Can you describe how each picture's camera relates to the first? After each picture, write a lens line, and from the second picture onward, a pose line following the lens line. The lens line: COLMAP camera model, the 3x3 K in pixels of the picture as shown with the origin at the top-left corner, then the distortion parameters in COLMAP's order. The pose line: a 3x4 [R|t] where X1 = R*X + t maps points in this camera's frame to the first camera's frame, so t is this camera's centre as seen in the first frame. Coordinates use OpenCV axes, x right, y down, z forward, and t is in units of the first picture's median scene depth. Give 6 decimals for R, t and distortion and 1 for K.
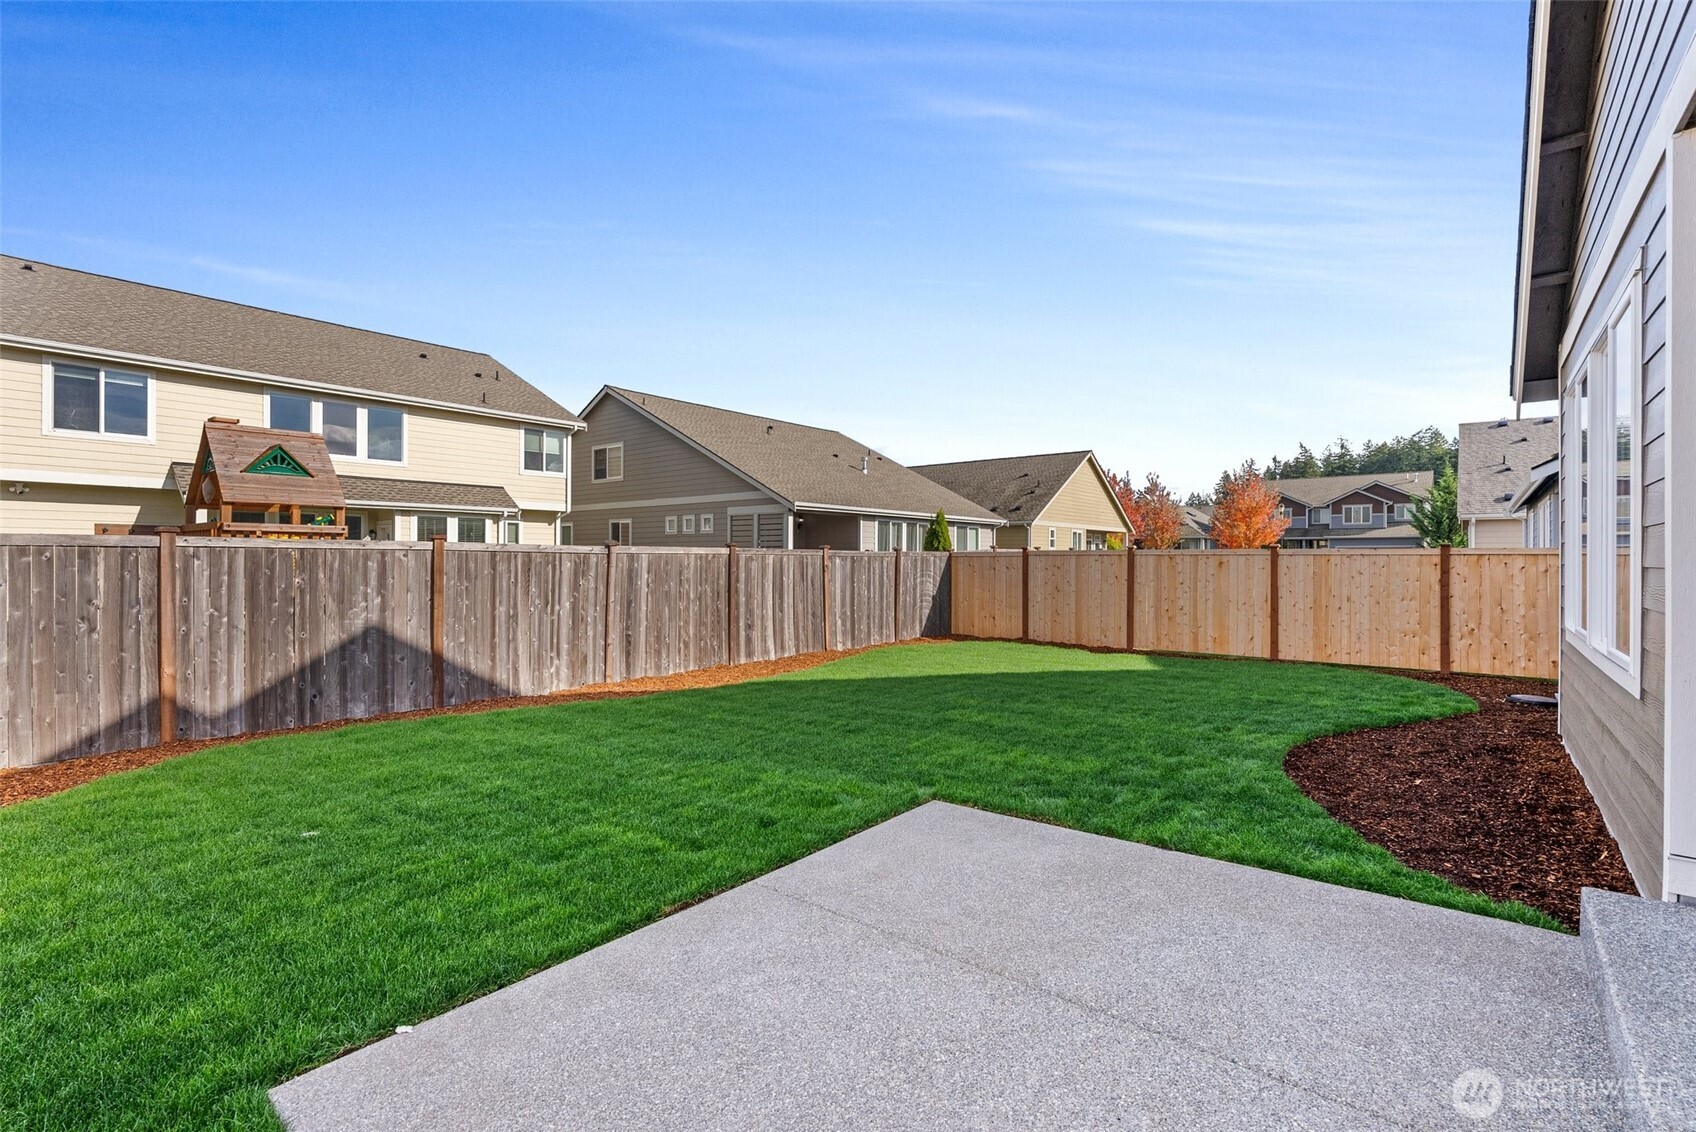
lens RADIAL K [[769.0, 0, 849.2], [0, 769.0, 566.0], [0, 0, 1]] dist [0.012417, 0.000465]
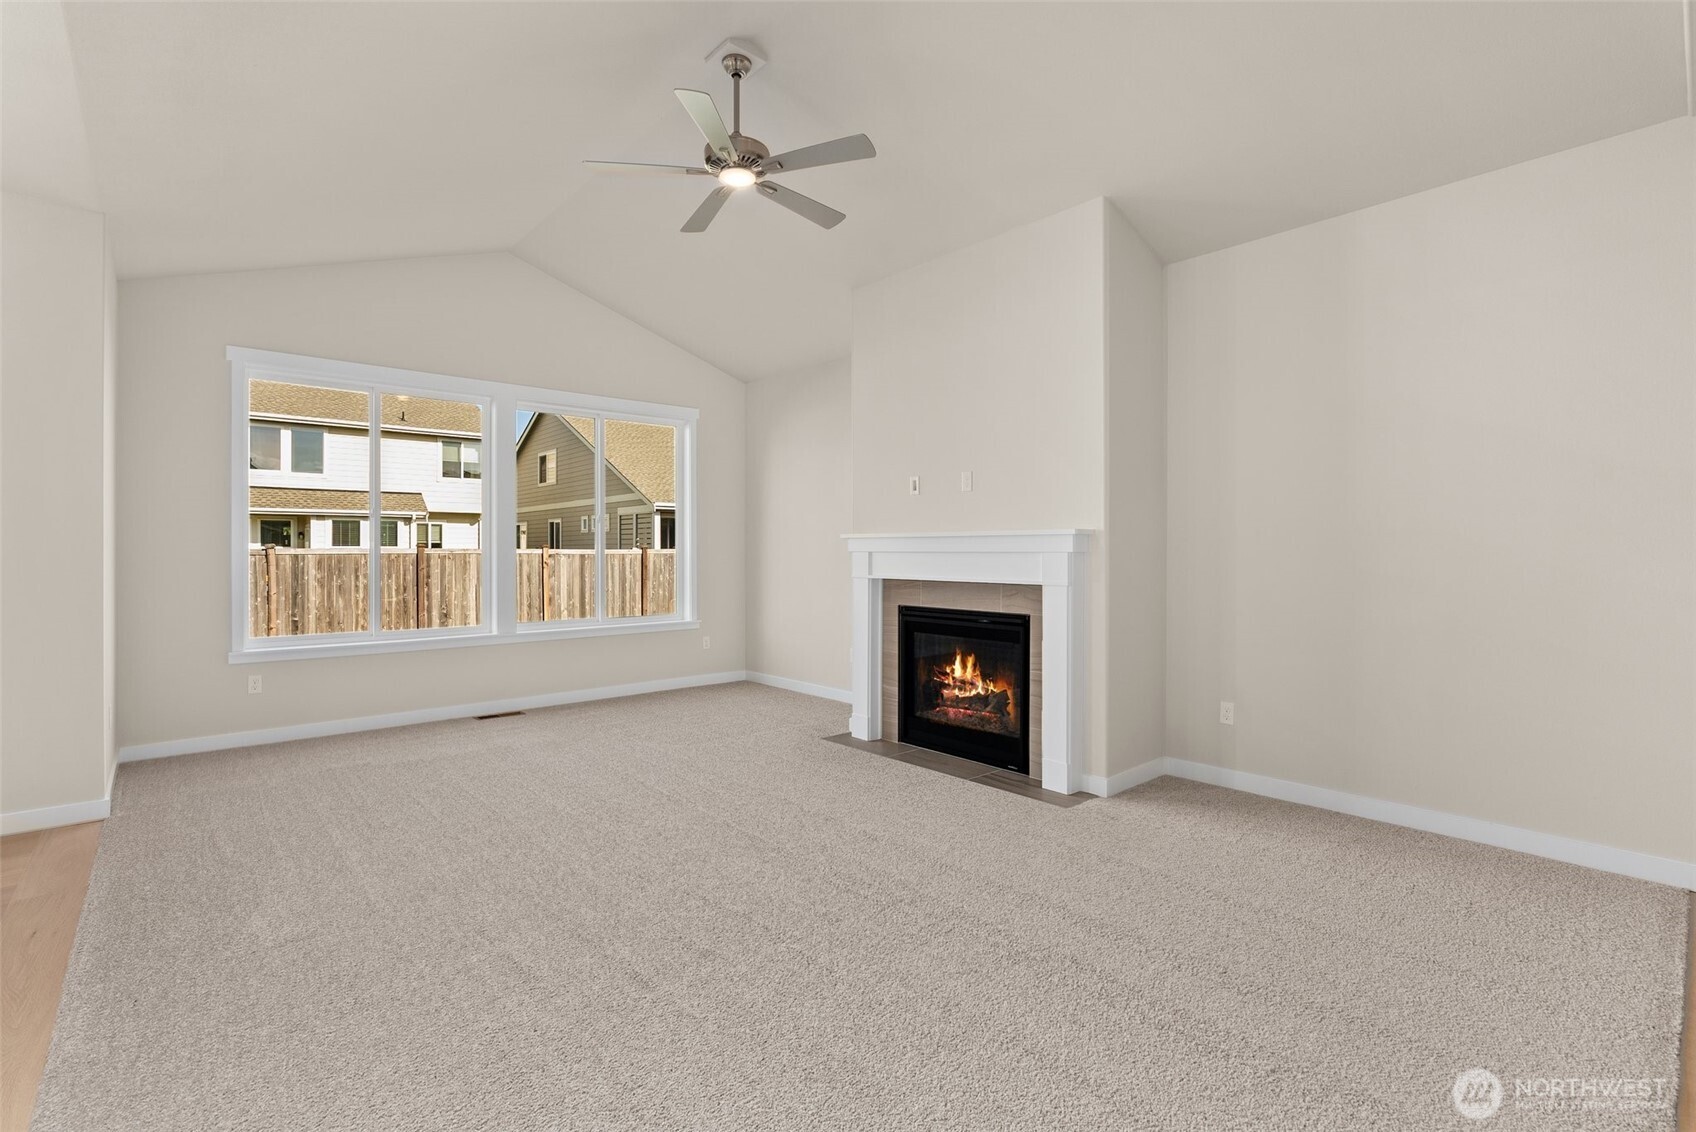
lens RADIAL K [[769.0, 0, 855.0], [0, 769.0, 560.2], [0, 0, 1]] dist [0.012417, 0.000465]
pose [[0.986653, -0.002169, -0.162820, 0.418663], [0.002612, 0.999993, 0.002504, -0.003896], [0.162813, -0.002896, 0.986653, -0.032304]]
